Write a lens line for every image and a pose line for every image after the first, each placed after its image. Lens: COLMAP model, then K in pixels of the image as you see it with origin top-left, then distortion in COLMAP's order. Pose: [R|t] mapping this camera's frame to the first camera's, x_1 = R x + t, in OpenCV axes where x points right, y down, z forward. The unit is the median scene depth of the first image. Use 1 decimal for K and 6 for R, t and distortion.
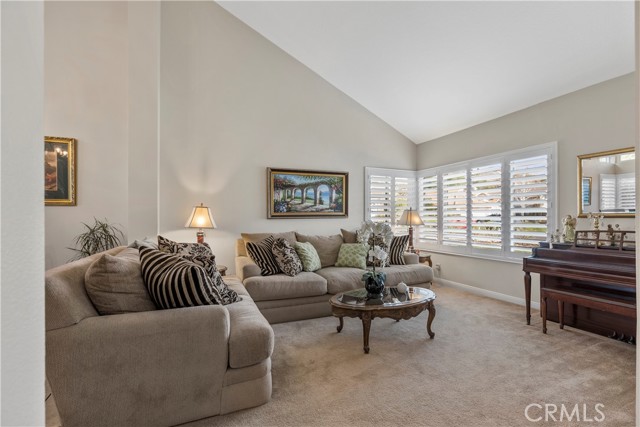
lens RADIAL K [[291.0, 0, 319.9], [0, 291.0, 219.1], [0, 0, 1]] dist [-0.009035, 0.002825]
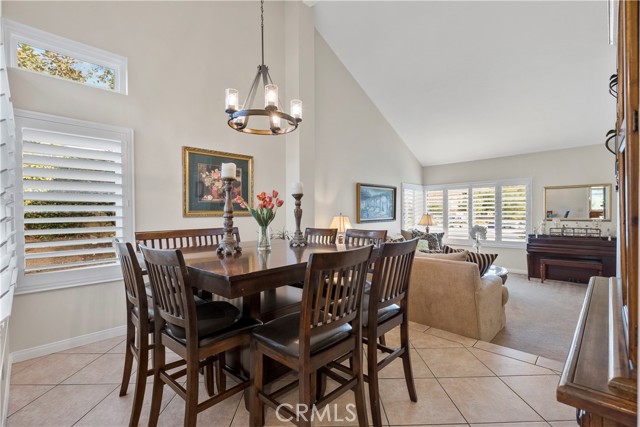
lens RADIAL K [[291.0, 0, 322.4], [0, 291.0, 212.4], [0, 0, 1]] dist [-0.009035, 0.002825]
pose [[0.921259, -0.004500, 0.388923, -0.764967], [0.008961, 0.999913, -0.009658, -0.035863], [-0.388845, 0.012383, 0.921220, -0.103396]]
